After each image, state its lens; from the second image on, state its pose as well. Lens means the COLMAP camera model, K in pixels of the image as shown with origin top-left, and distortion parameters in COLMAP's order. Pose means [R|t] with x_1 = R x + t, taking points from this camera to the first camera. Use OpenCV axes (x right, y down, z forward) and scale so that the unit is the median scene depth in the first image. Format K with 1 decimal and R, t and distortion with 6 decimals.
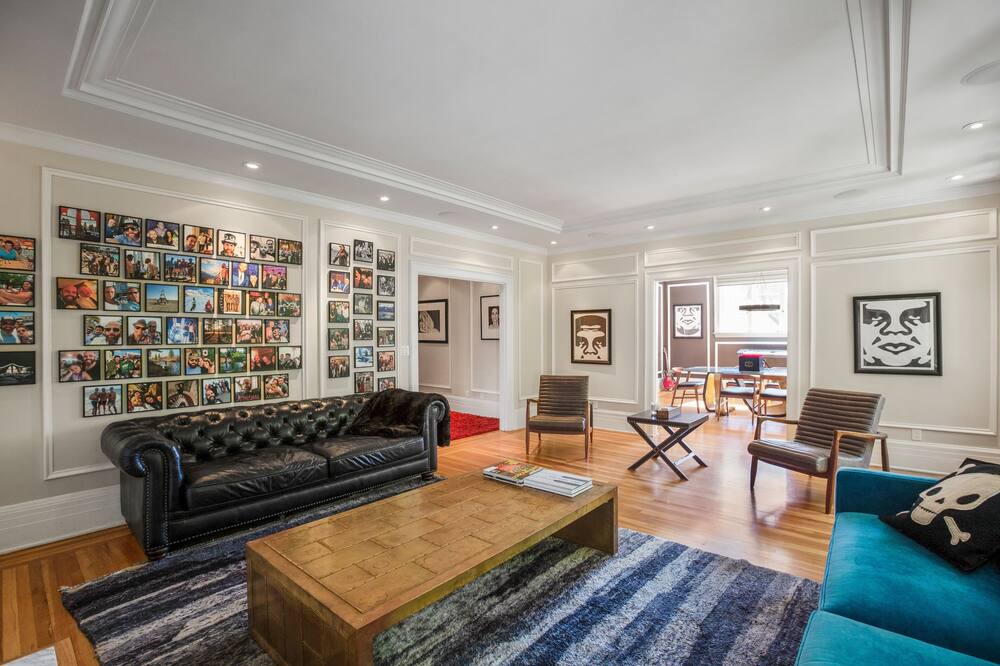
lens RADIAL K [[470.8, 0, 499.4], [0, 470.8, 337.3], [0, 0, 1]] dist [0.000419, 0.001097]
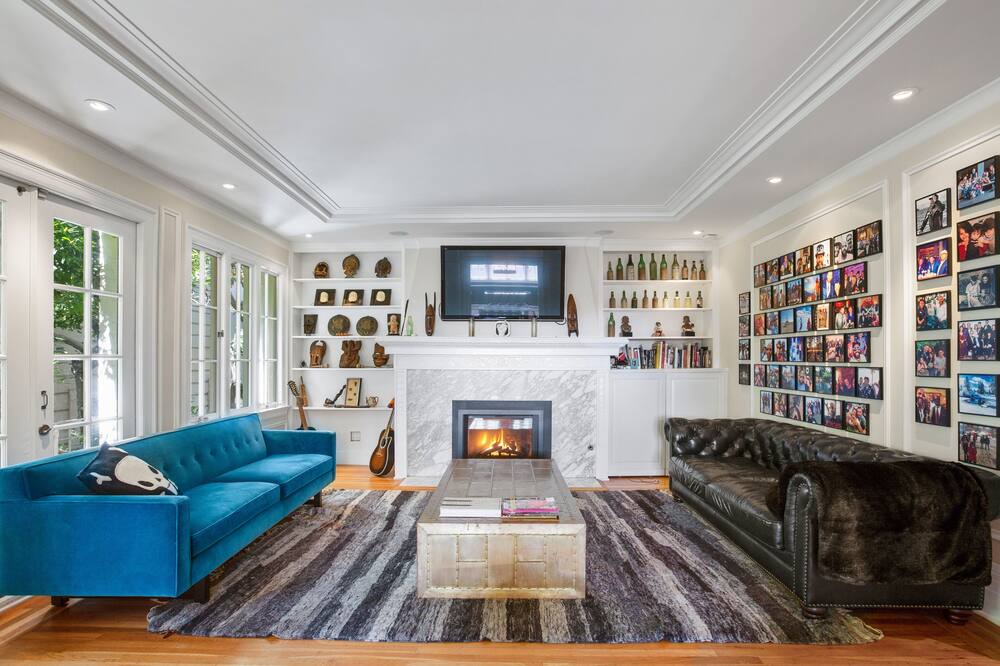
lens RADIAL K [[470.8, 0, 497.5], [0, 470.8, 352.5], [0, 0, 1]] dist [0.000419, 0.001097]
pose [[-0.750719, -0.000538, -0.660621, 0.494860], [0.004675, 0.999970, -0.006127, -0.002659], [0.660605, -0.007688, -0.750695, 1.200777]]
